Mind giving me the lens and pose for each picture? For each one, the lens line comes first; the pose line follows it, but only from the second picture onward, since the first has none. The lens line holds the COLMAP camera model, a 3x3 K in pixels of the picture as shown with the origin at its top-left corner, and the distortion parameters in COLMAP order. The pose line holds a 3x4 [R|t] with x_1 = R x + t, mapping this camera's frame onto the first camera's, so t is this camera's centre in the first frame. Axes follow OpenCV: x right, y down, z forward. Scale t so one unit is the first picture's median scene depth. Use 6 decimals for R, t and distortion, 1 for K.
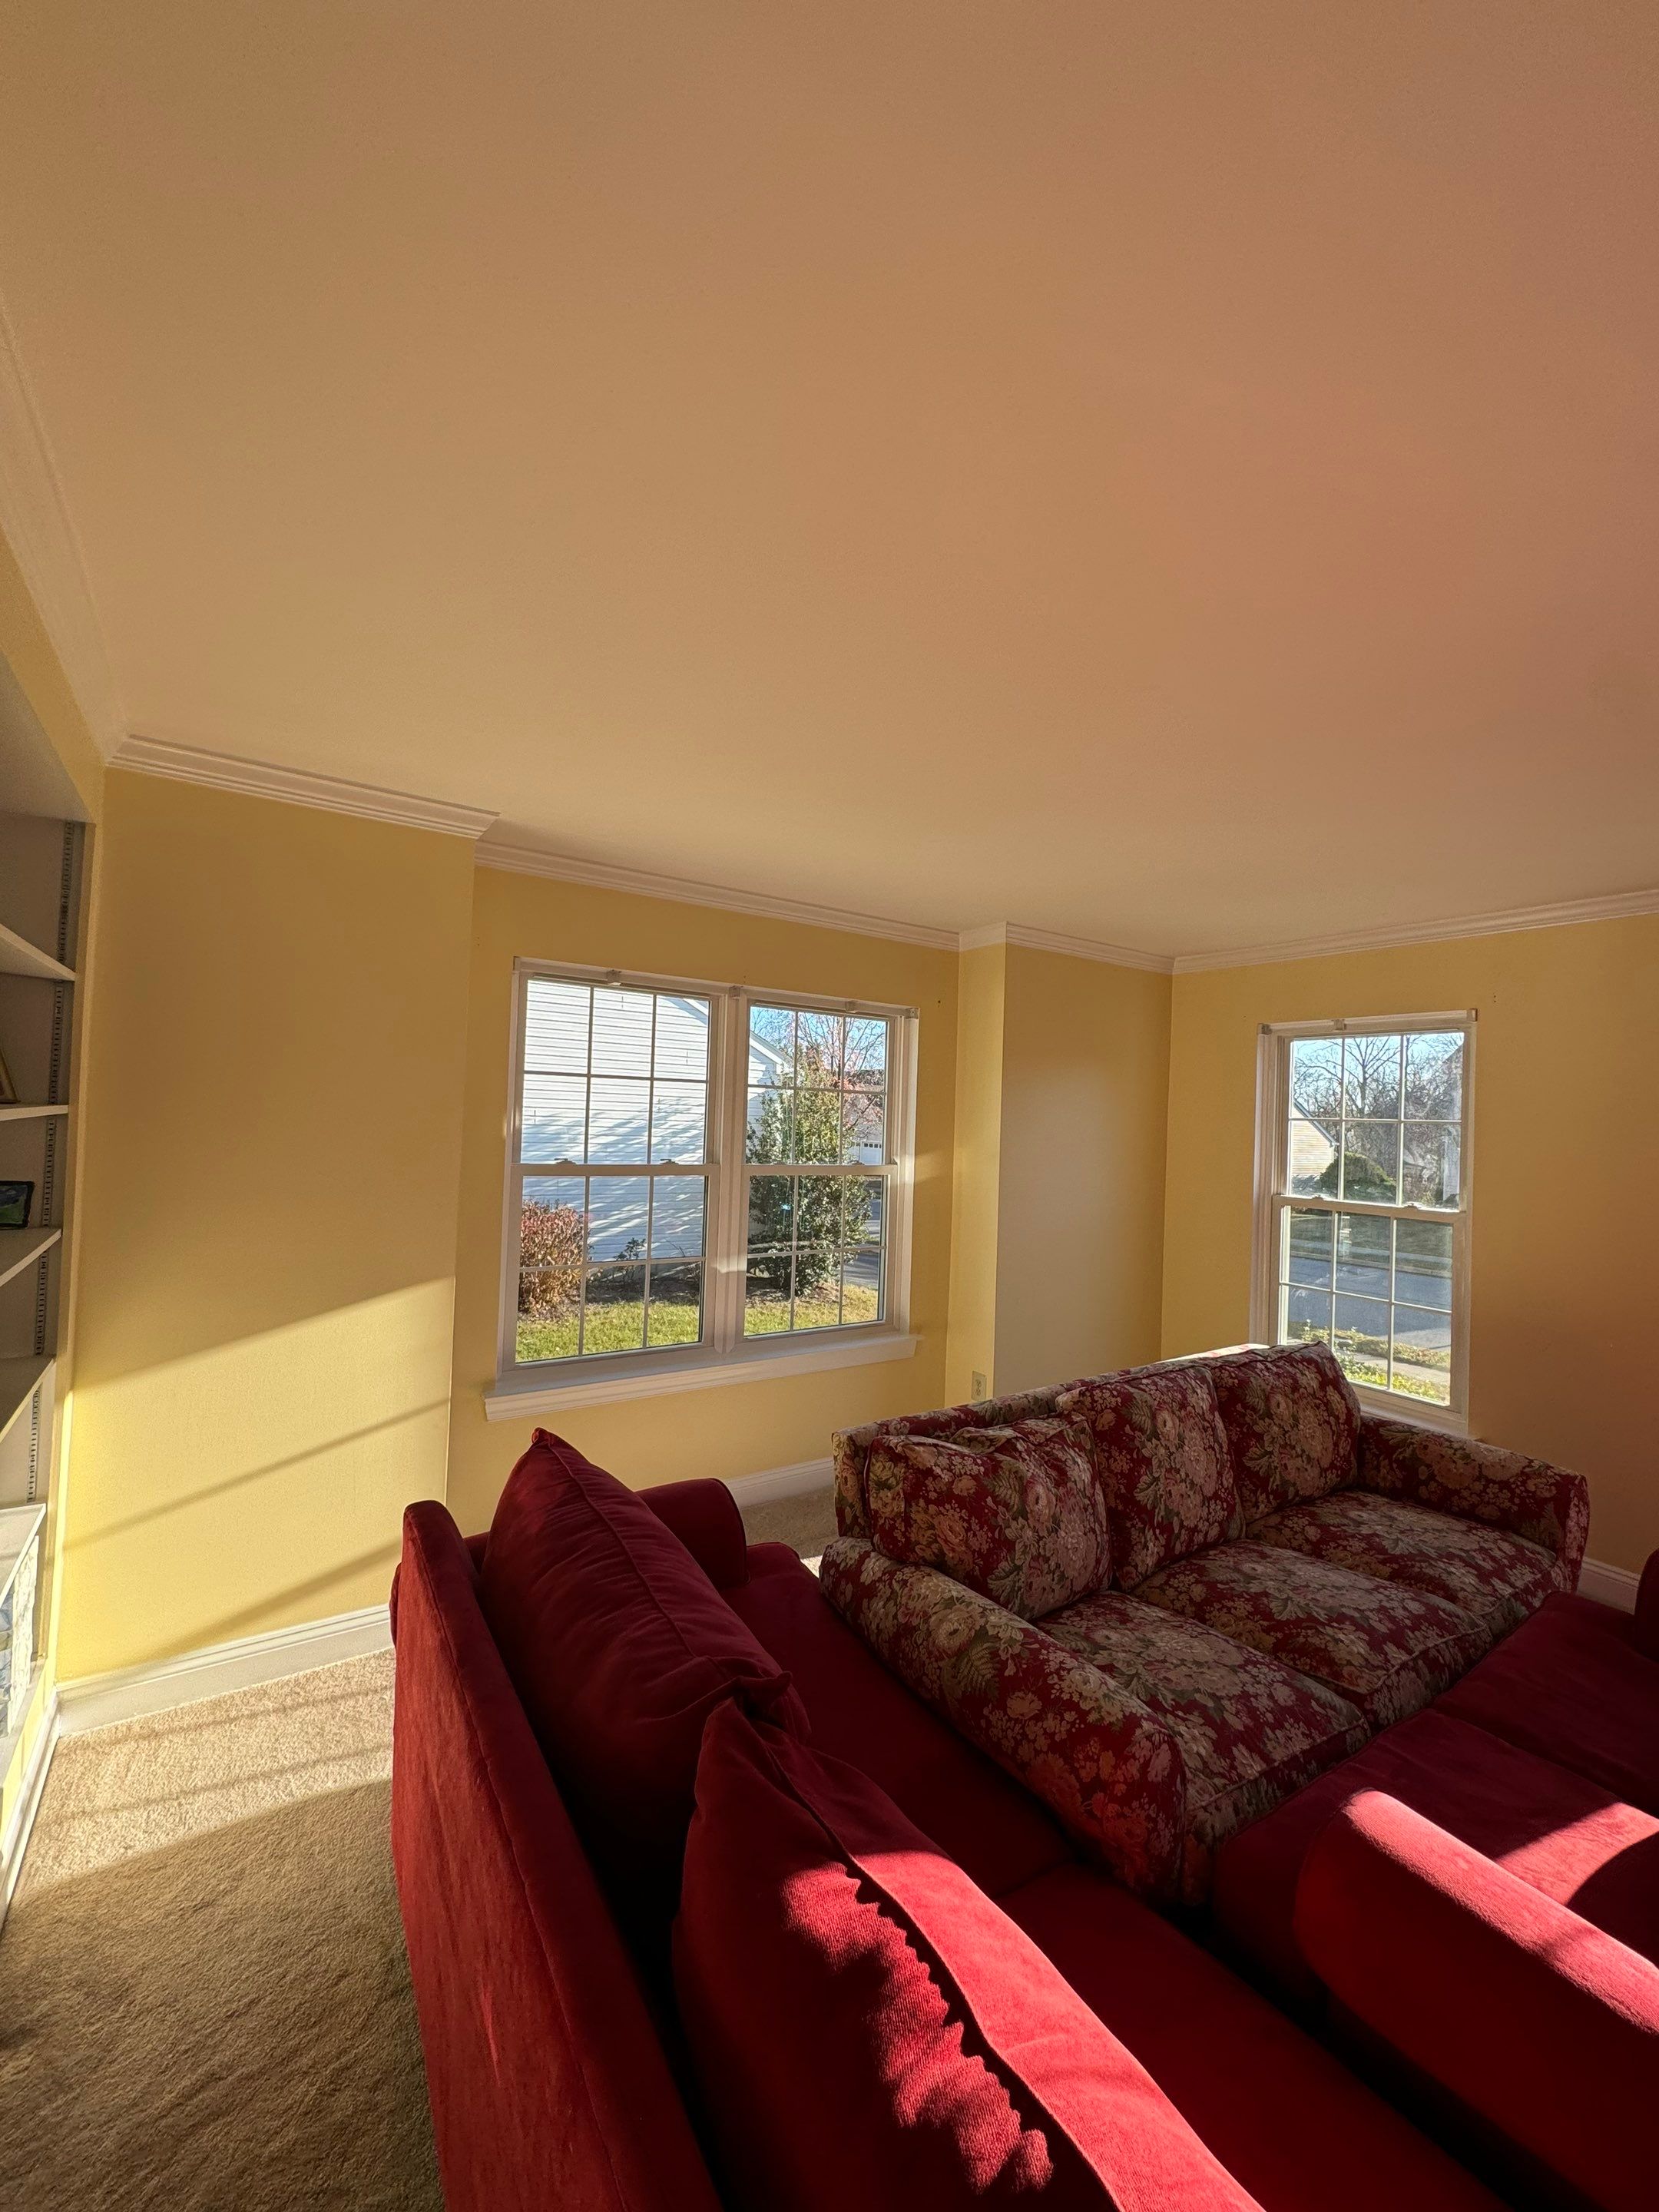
lens RADIAL K [[878.4, 0, 831.0], [0, 878.4, 1099.9], [0, 0, 1]] dist [-0.000410, -0.000027]
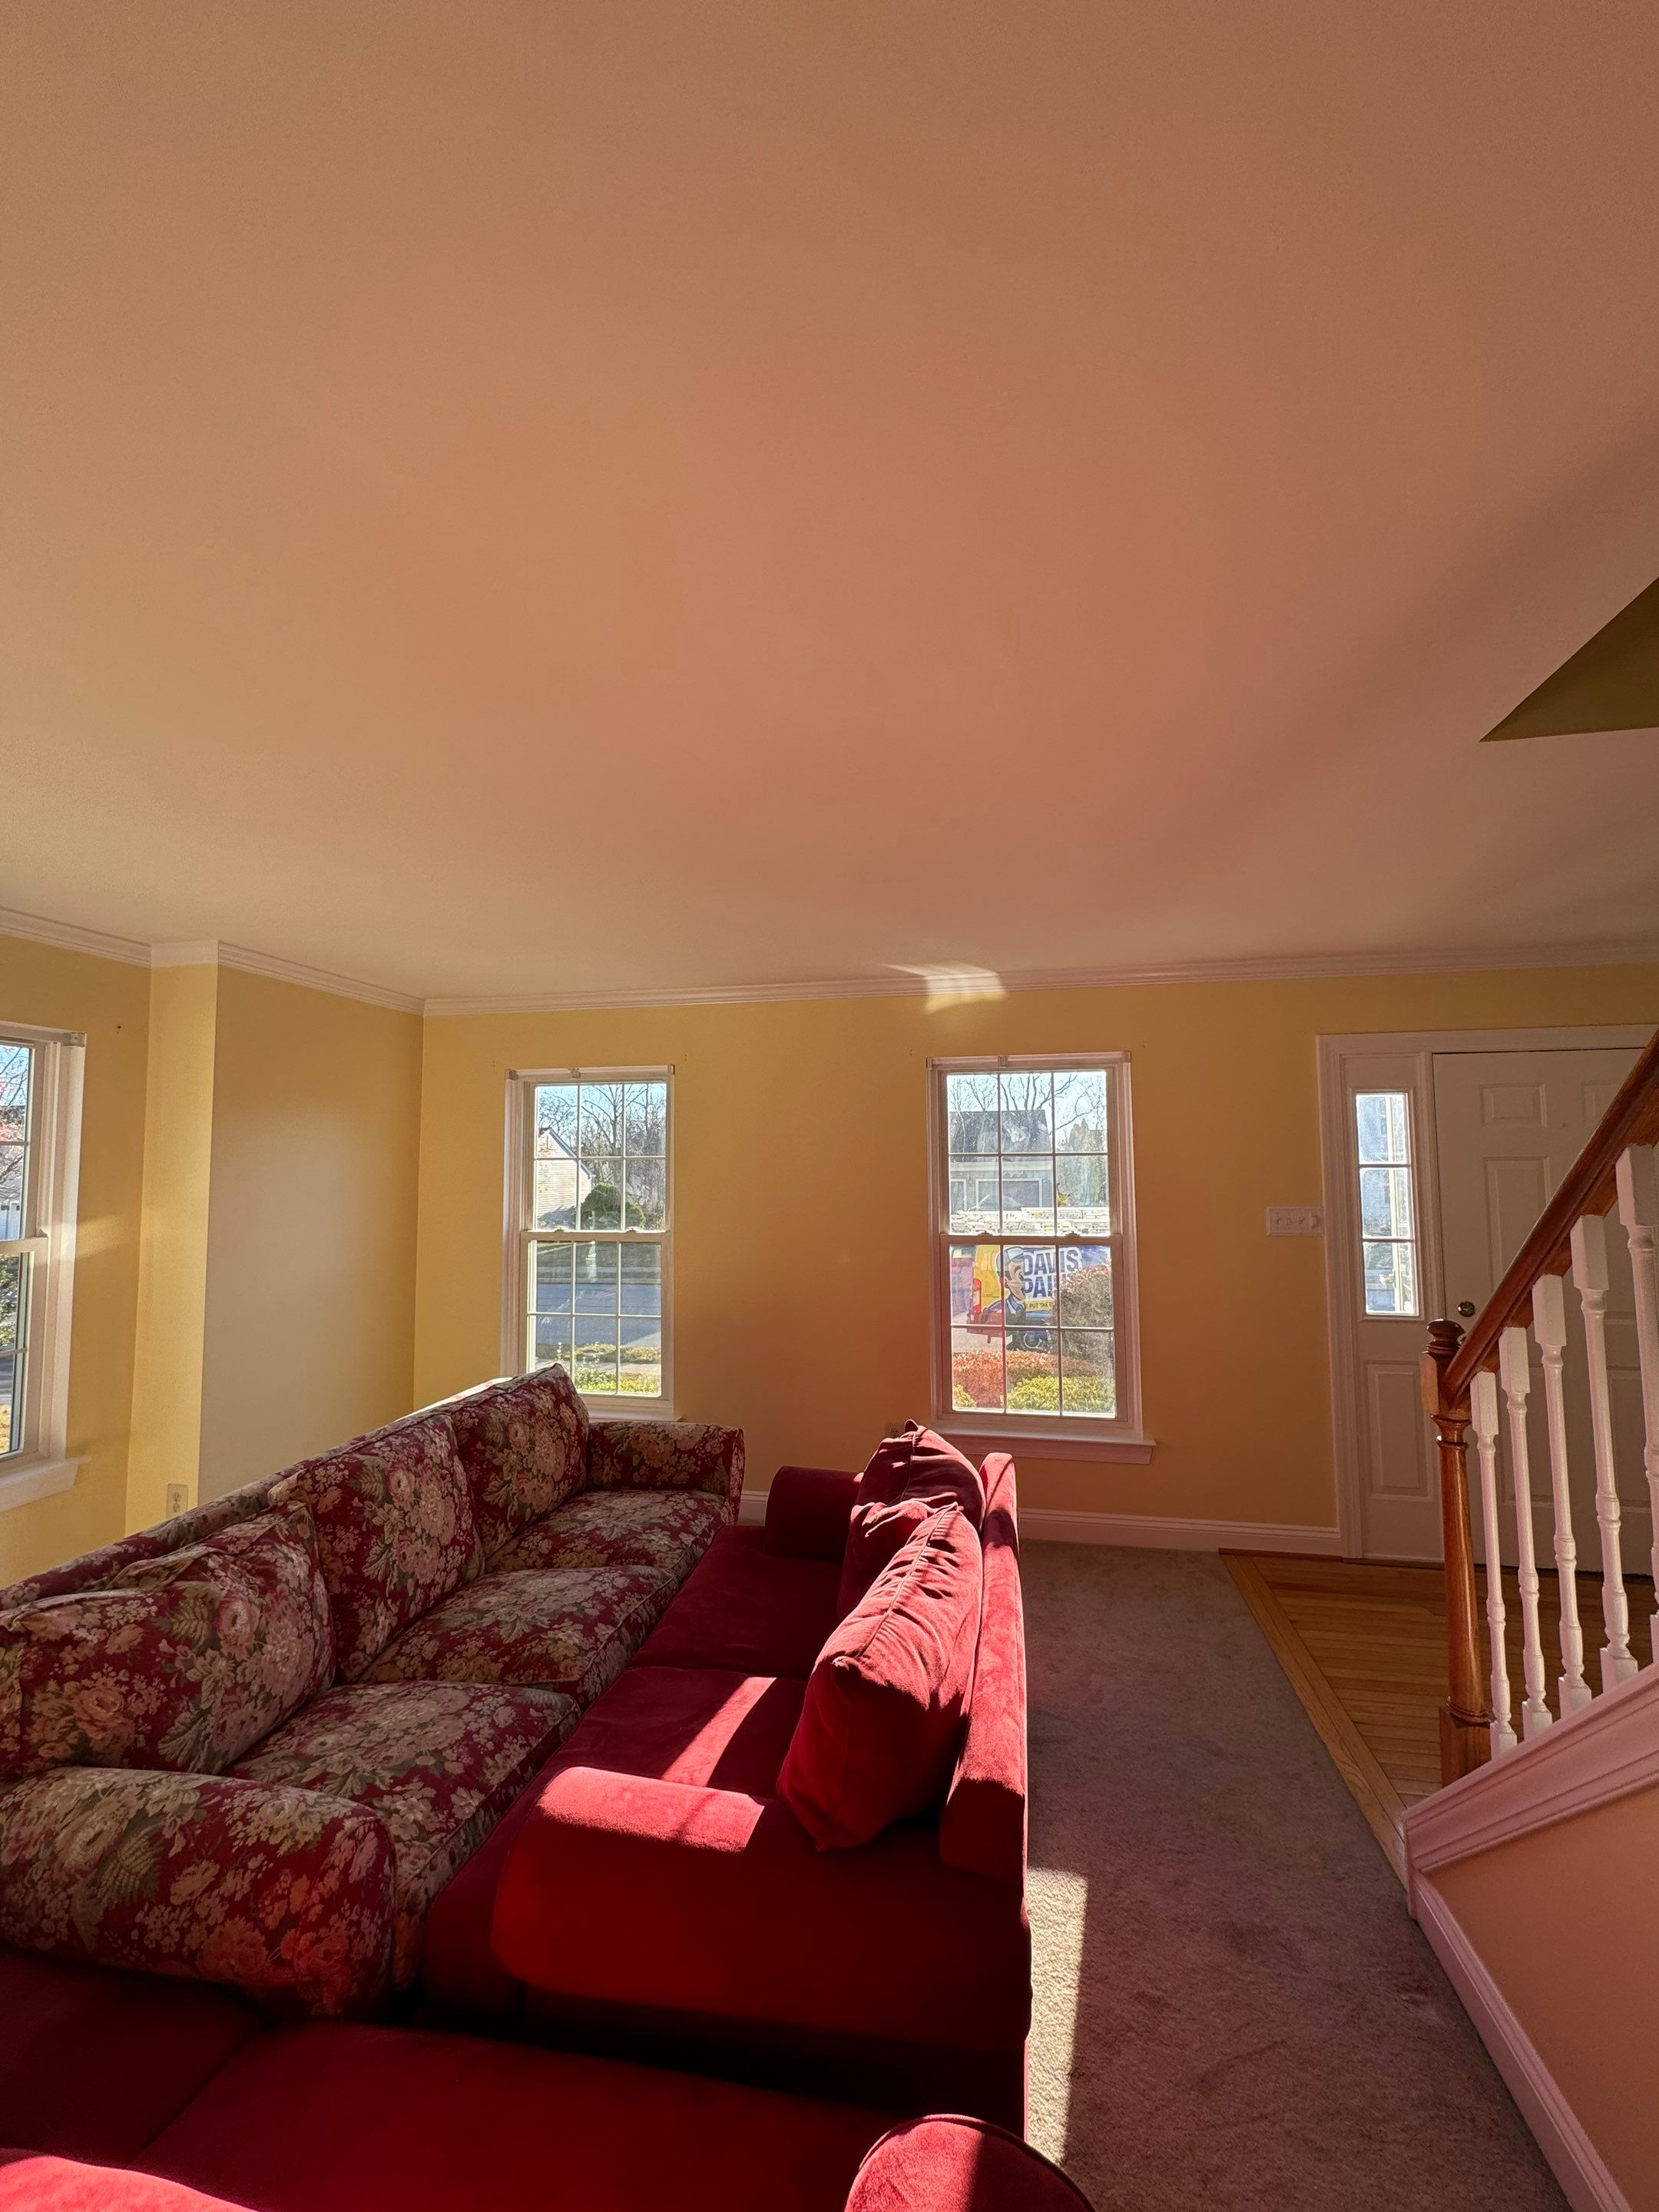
lens RADIAL K [[878.4, 0, 827.6], [0, 878.4, 1102.2], [0, 0, 1]] dist [-0.000410, -0.000027]
pose [[0.709363, 0.010601, 0.704764, 0.030807], [0.018337, 0.999271, -0.033487, -0.008421], [-0.704605, 0.036677, 0.708651, -0.028223]]
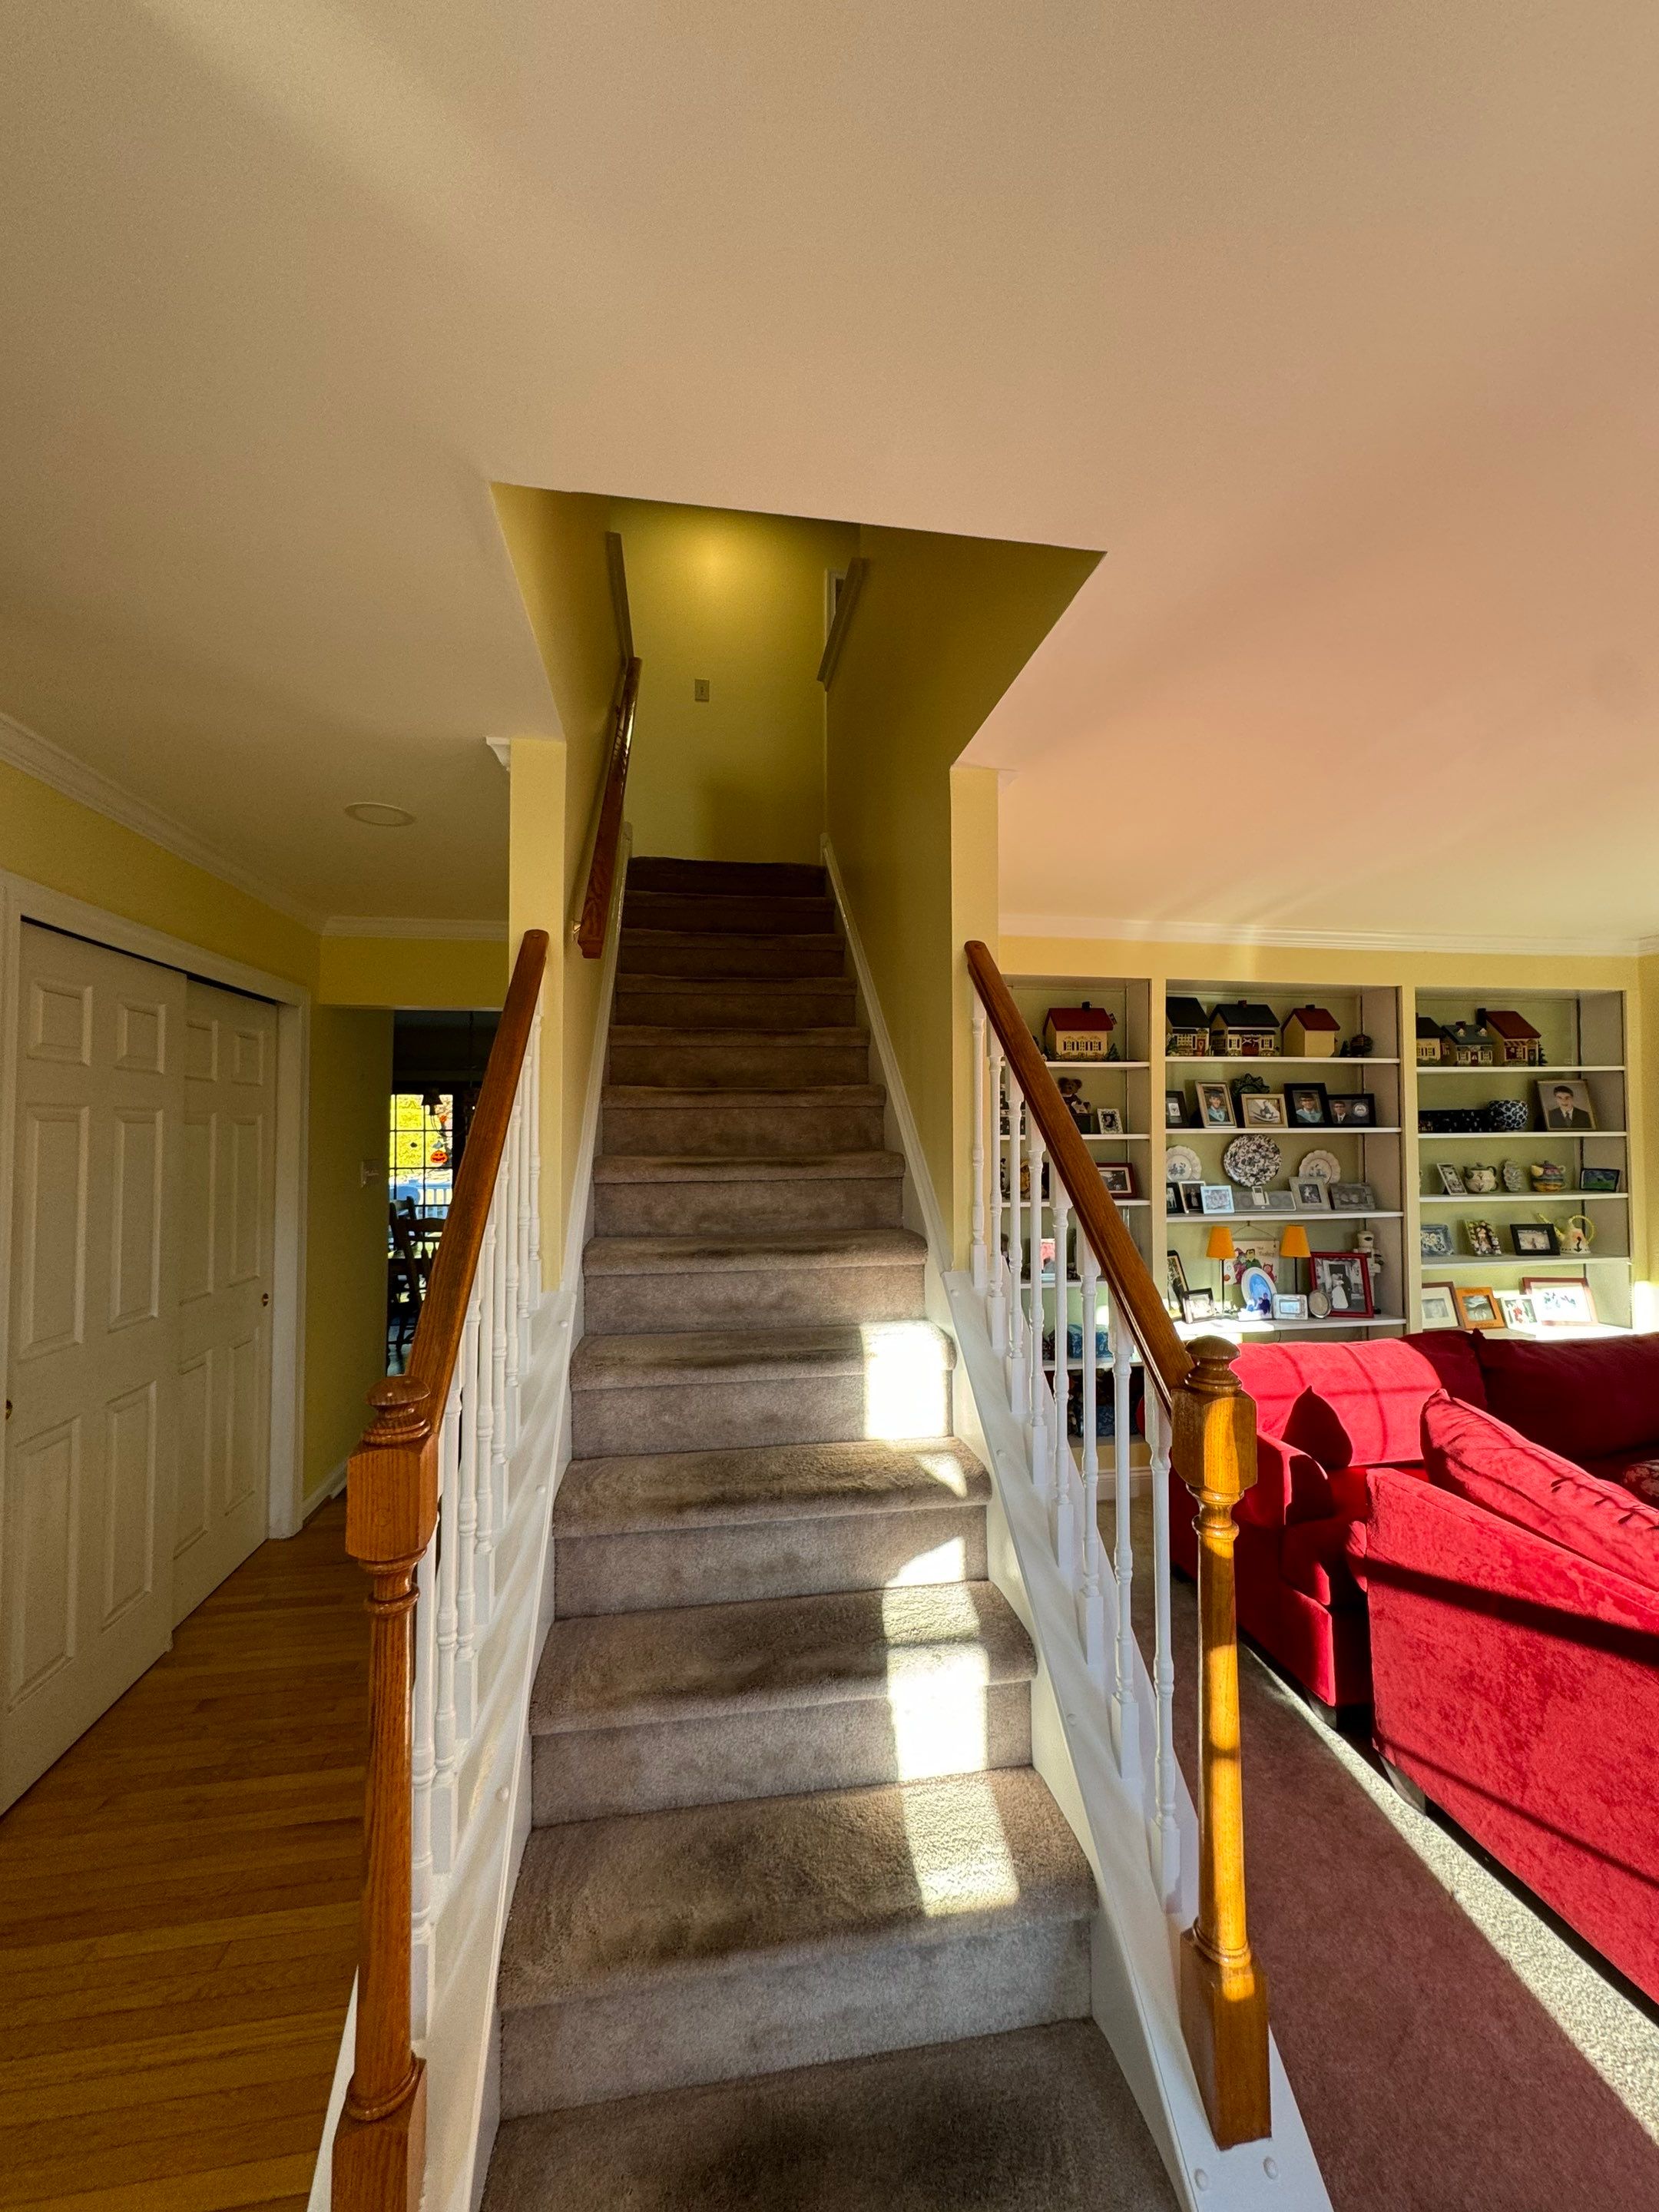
lens RADIAL K [[878.4, 0, 831.2], [0, 878.4, 1103.9], [0, 0, 1]] dist [-0.000410, -0.000027]
pose [[-0.419830, -0.067639, -0.905079, 1.514763], [0.008622, 0.996877, -0.078499, 0.071858], [0.907562, -0.040759, -0.417935, 0.165194]]
